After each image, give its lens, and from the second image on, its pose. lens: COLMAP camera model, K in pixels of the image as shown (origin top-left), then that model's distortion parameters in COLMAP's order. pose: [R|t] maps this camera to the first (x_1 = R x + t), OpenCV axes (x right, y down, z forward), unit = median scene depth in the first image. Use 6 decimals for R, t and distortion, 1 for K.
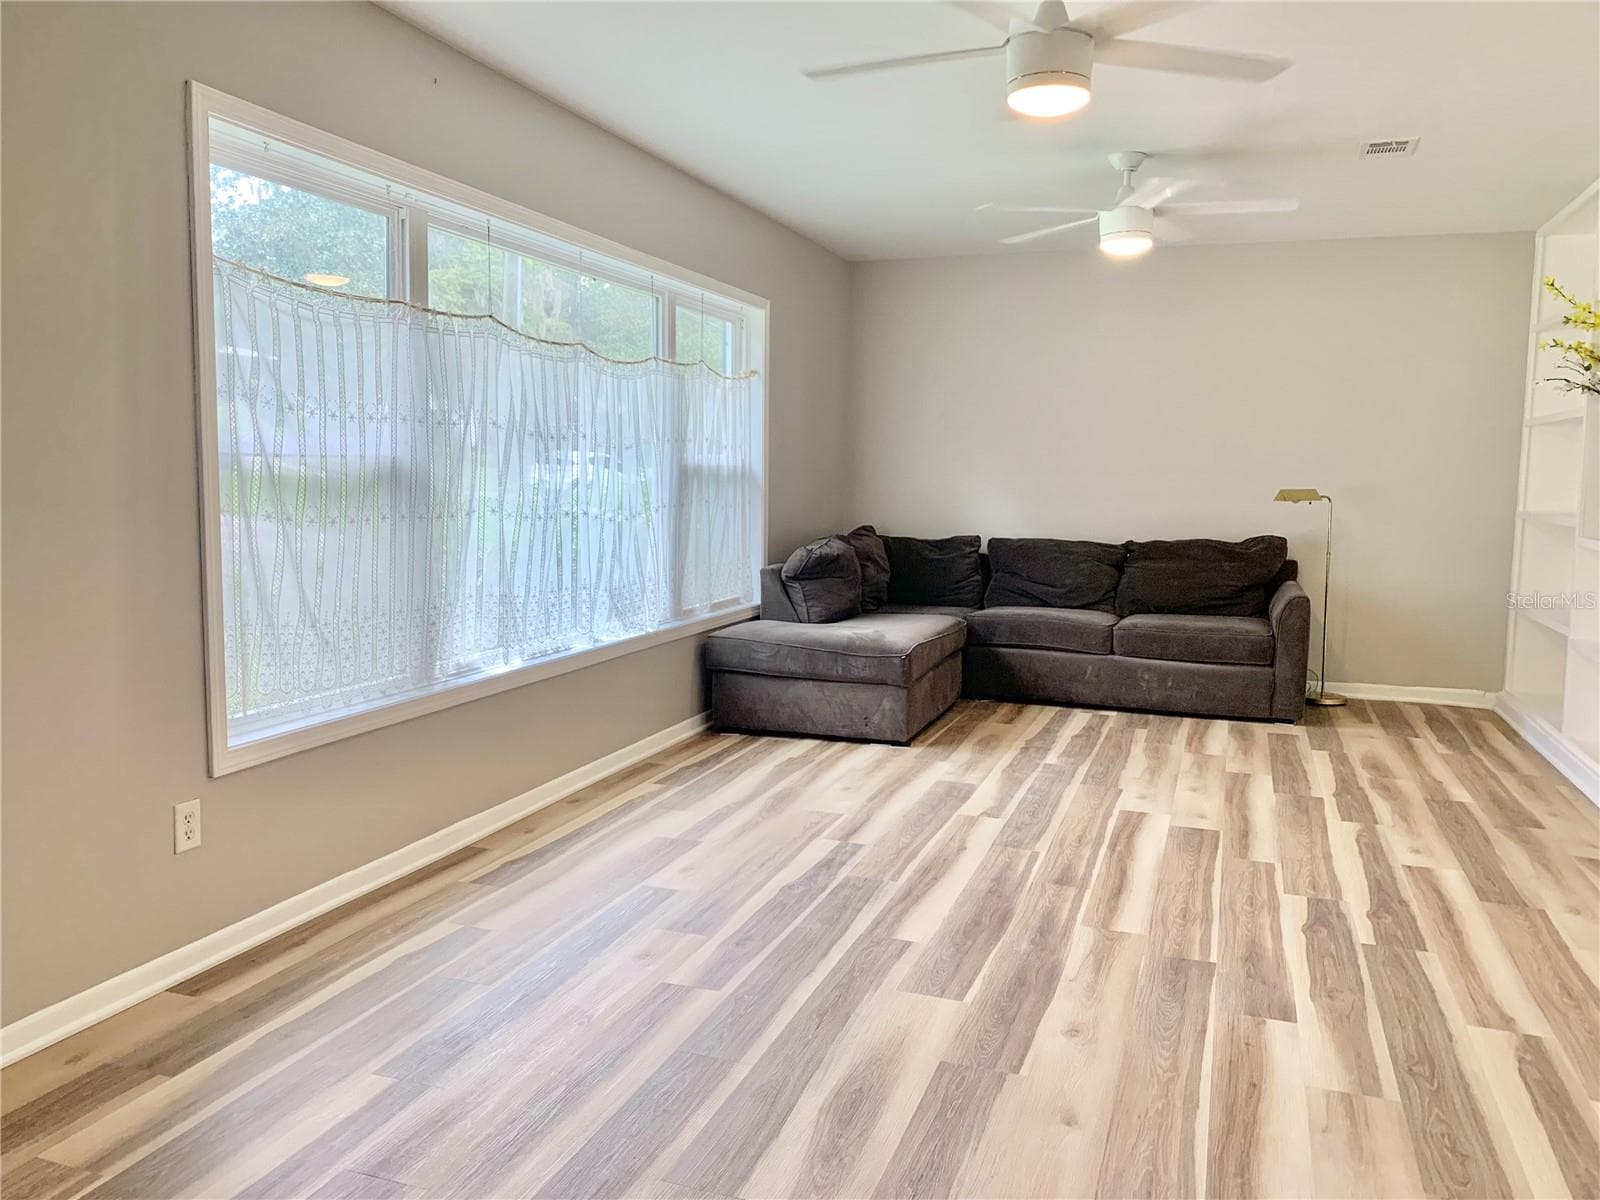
lens RADIAL K [[1231.5, 0, 792.1], [0, 1231.5, 552.1], [0, 0, 1]] dist [0.067785, -0.066462]
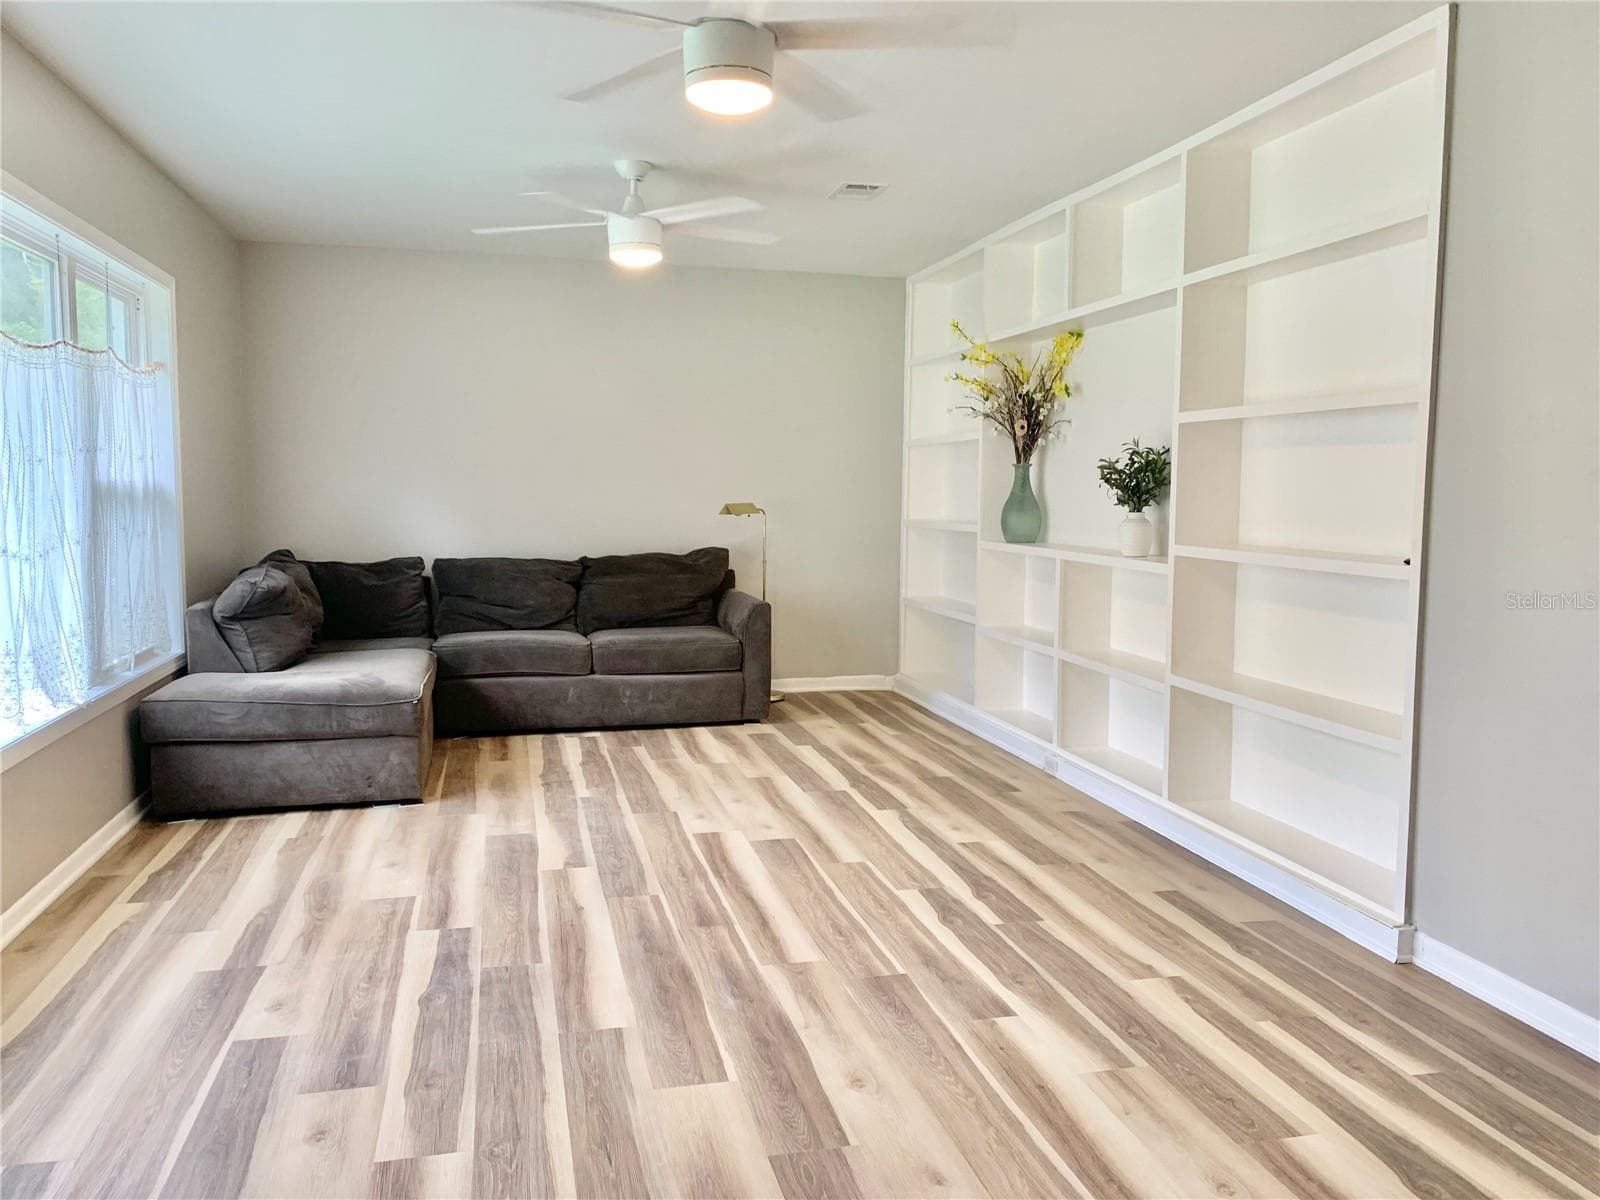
lens RADIAL K [[1231.5, 0, 802.3], [0, 1231.5, 582.7], [0, 0, 1]] dist [0.067785, -0.066462]
pose [[0.833608, -0.050778, 0.550018, -0.167685], [0.040350, 0.998703, 0.031047, -0.016280], [-0.550881, -0.003688, 0.834575, 0.118733]]
